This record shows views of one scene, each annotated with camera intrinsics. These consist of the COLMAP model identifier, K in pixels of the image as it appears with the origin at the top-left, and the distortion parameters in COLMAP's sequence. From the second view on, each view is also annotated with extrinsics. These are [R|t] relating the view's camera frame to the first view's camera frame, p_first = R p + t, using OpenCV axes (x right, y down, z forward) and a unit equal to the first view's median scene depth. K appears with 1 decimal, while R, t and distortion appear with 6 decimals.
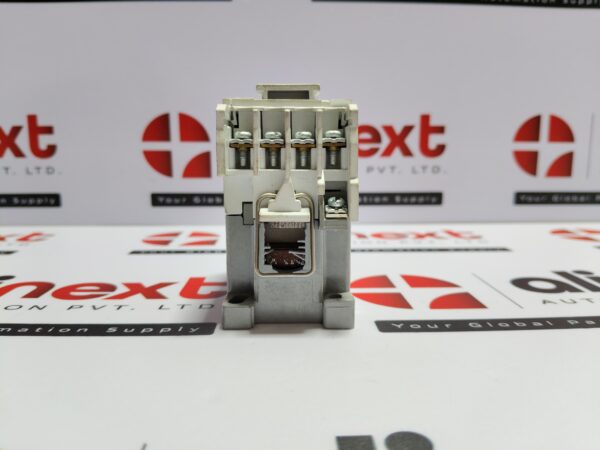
lens RADIAL K [[468.8, 0, 300.0], [0, 468.8, 225.0], [0, 0, 1]] dist [0.010887, -0.102992]
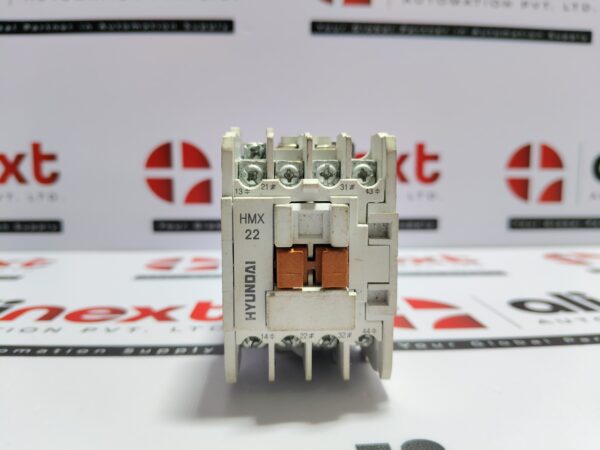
lens RADIAL K [[478.3, 0, 300.0], [0, 478.3, 225.0], [0, 0, 1]] dist [-0.002049, -0.100418]
pose [[0.999735, -0.001852, 0.022928, -0.028628], [0.003151, 0.998383, -0.056752, 0.004649], [-0.022785, 0.056809, 0.998125, -0.043393]]
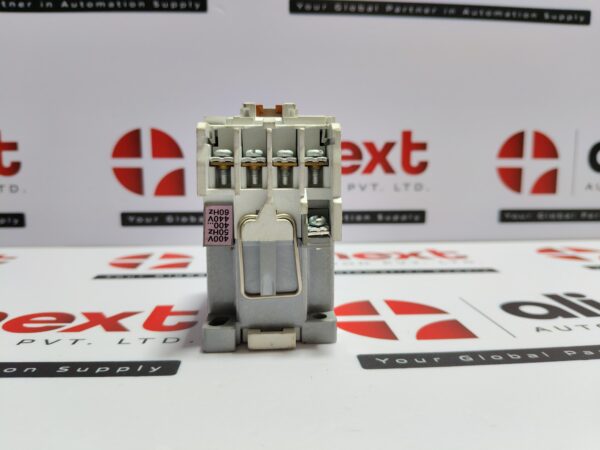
lens RADIAL K [[466.1, 0, 300.0], [0, 466.1, 225.0], [0, 0, 1]] dist [0.004397, -0.087434]
pose [[0.999329, -0.004525, 0.036341, 0.010807], [0.005721, 0.999443, -0.032872, -0.011480], [-0.036172, 0.033058, 0.998799, 0.058451]]
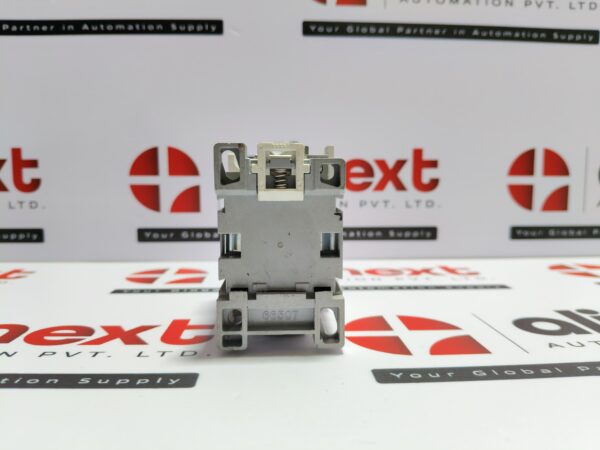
lens RADIAL K [[466.1, 0, 300.0], [0, 466.1, 225.0], [0, 0, 1]] dist [0.004397, -0.087434]
pose [[0.999877, -0.001128, 0.015651, 0.003055], [0.002193, 0.997668, -0.068225, -0.010375], [-0.015537, 0.068251, 0.997547, 0.042953]]
